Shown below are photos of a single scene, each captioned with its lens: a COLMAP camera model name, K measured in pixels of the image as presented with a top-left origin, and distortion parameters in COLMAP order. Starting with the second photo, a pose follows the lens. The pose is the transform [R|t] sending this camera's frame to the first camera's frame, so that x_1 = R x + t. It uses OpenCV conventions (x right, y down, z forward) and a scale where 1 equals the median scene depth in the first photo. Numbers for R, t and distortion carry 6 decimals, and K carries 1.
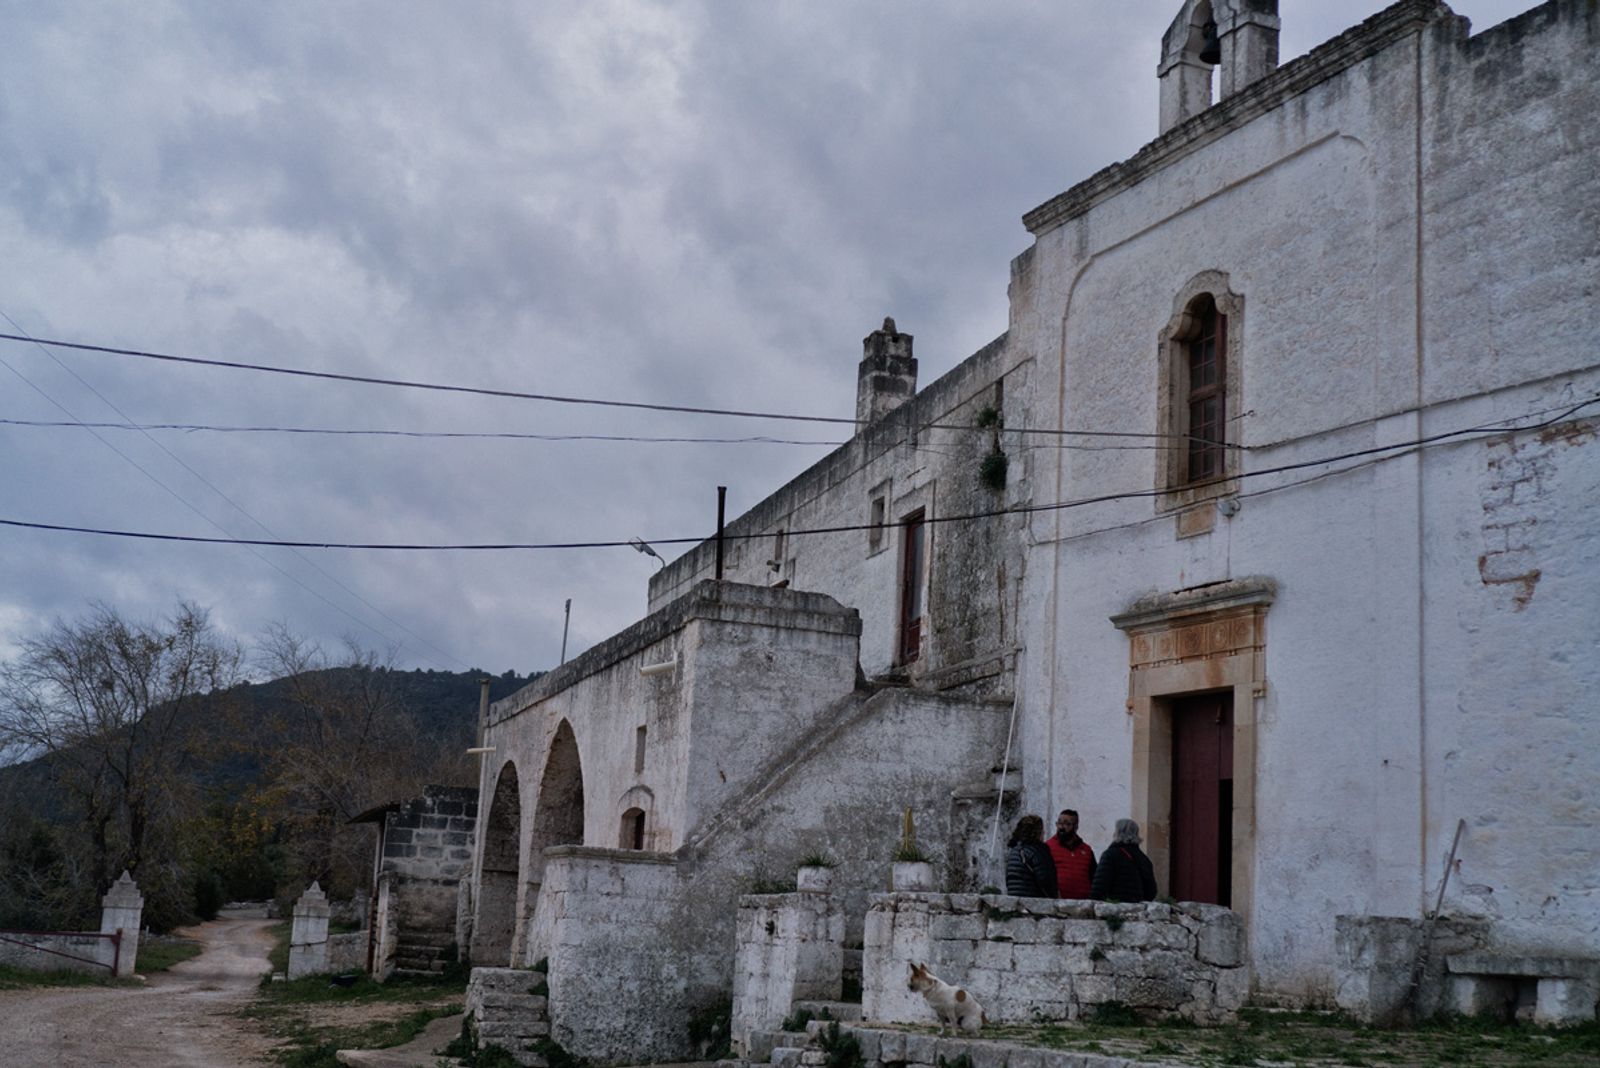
lens RADIAL K [[2040.6, 0, 791.1], [0, 2040.6, 544.6], [0, 0, 1]] dist [0.040452, 0.000000]
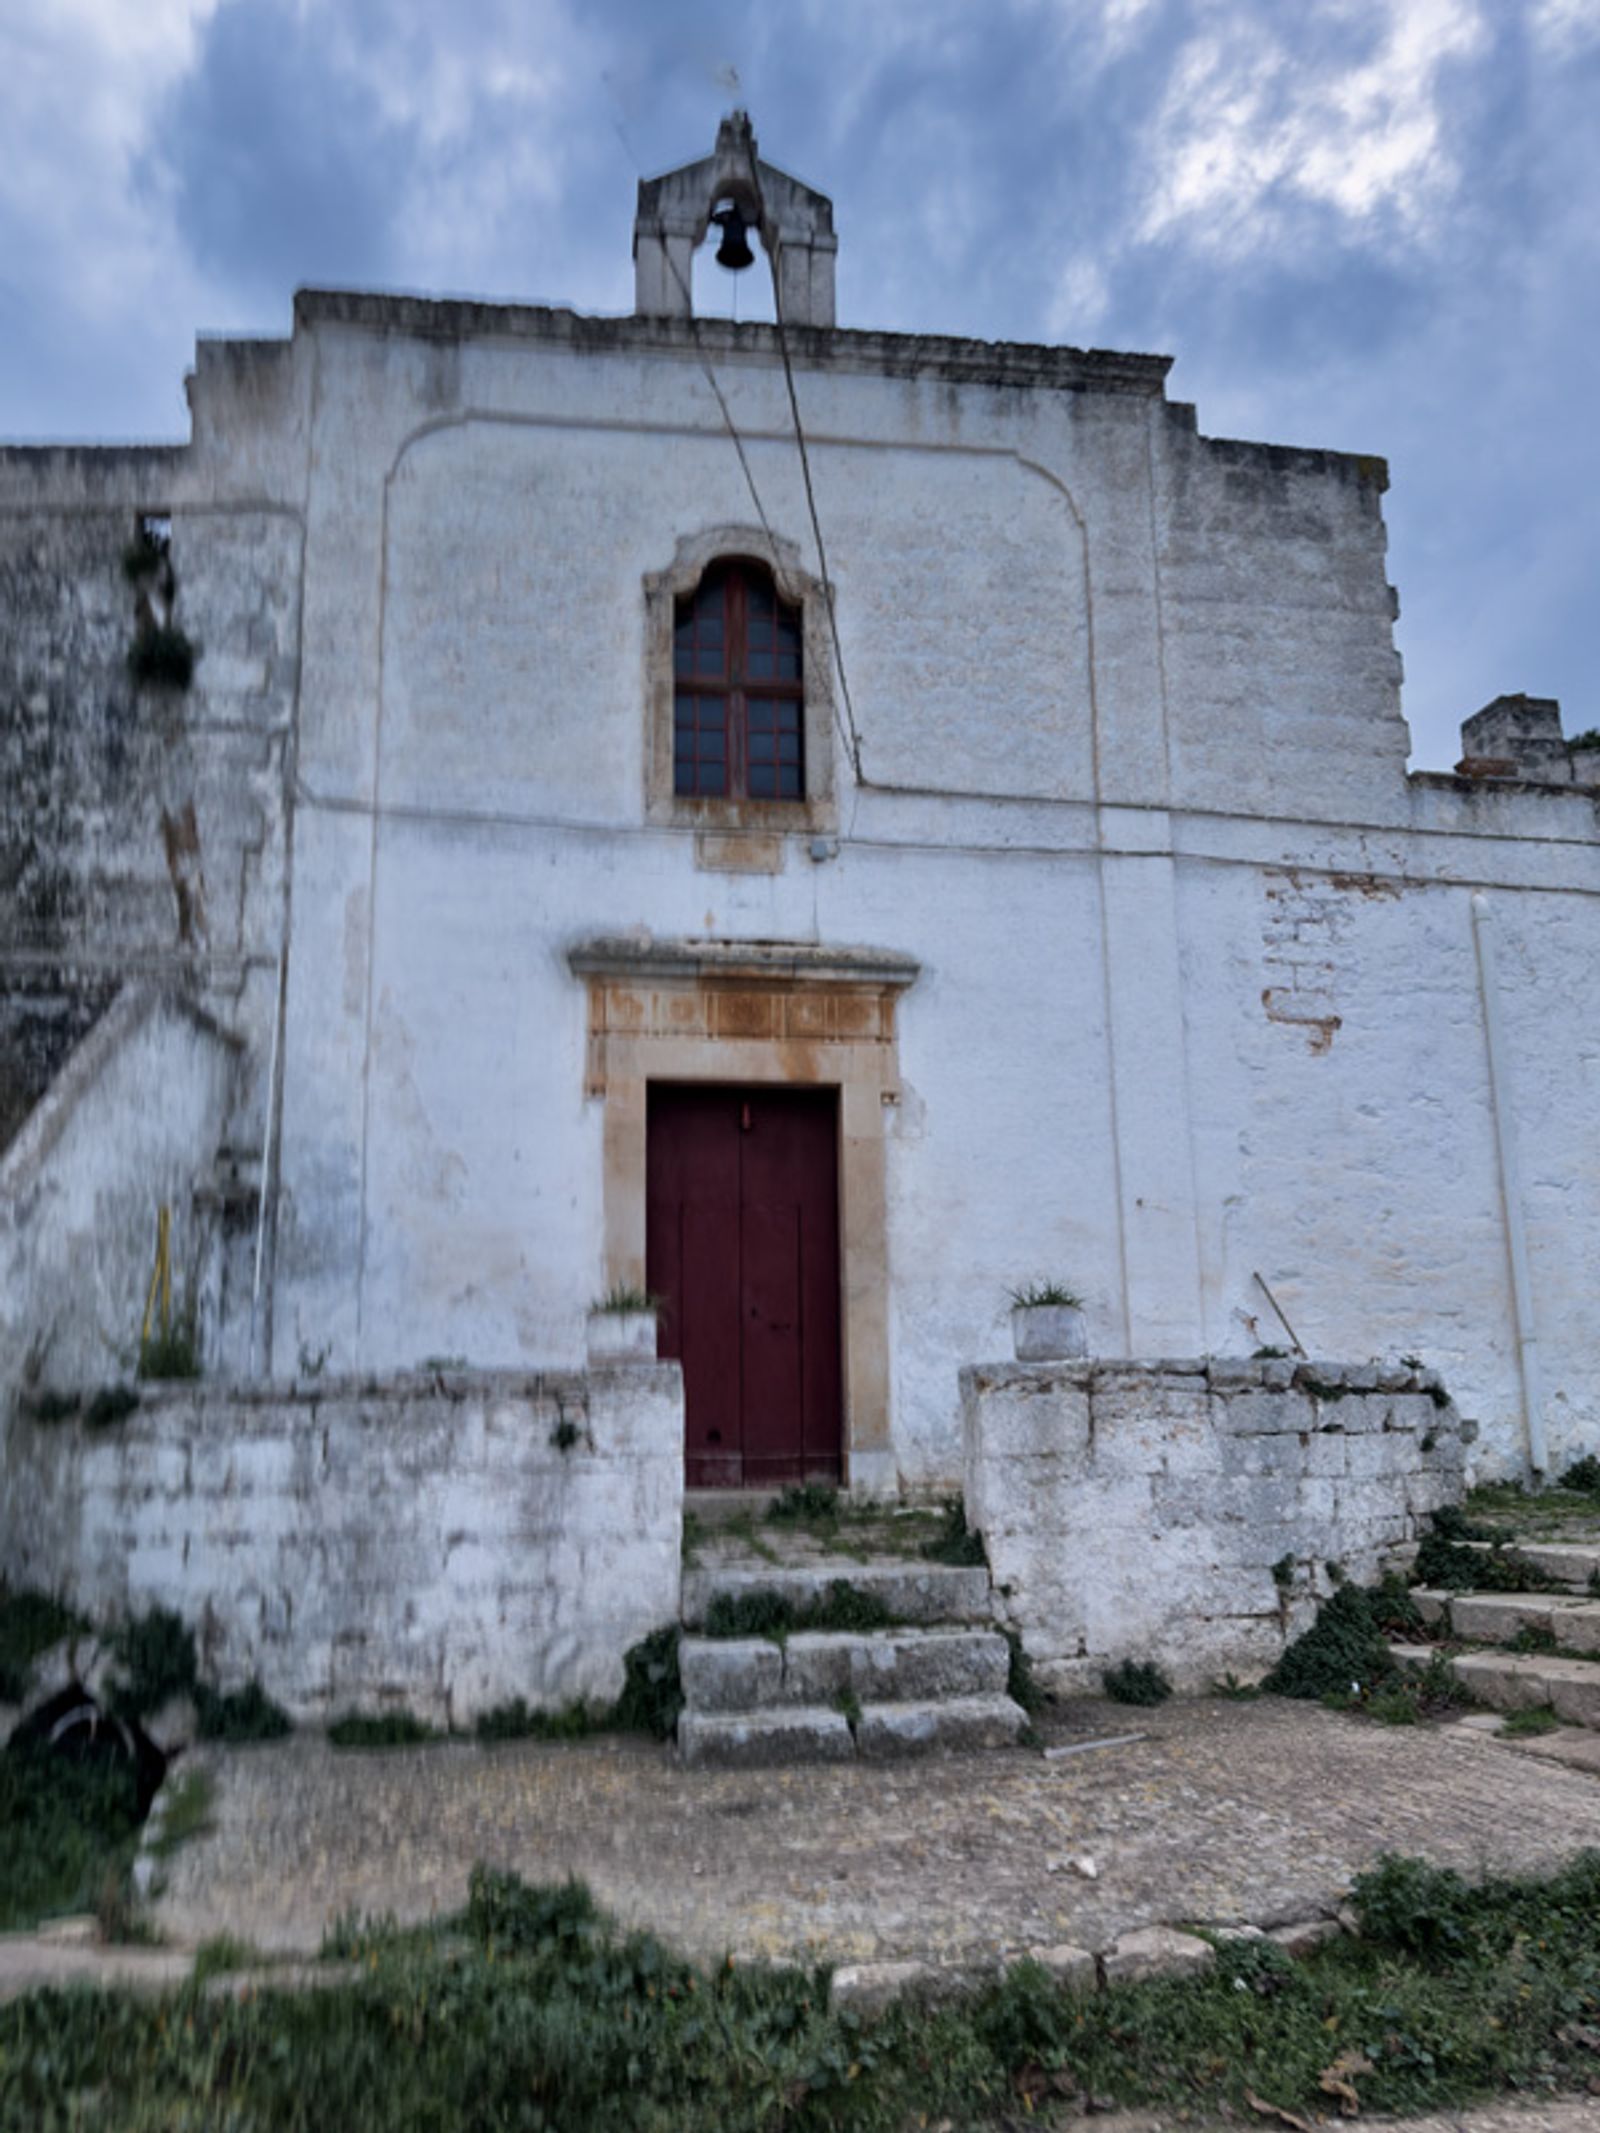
lens RADIAL K [[1777.9, 0, 800.5], [0, 1777.9, 1082.1], [0, 0, 1]] dist [0.037406, -0.034894]
pose [[0.276295, 0.141930, 0.950535, -0.411608], [-0.155540, 0.982600, -0.101507, 0.138607], [-0.948403, -0.119800, 0.293563, 0.828401]]
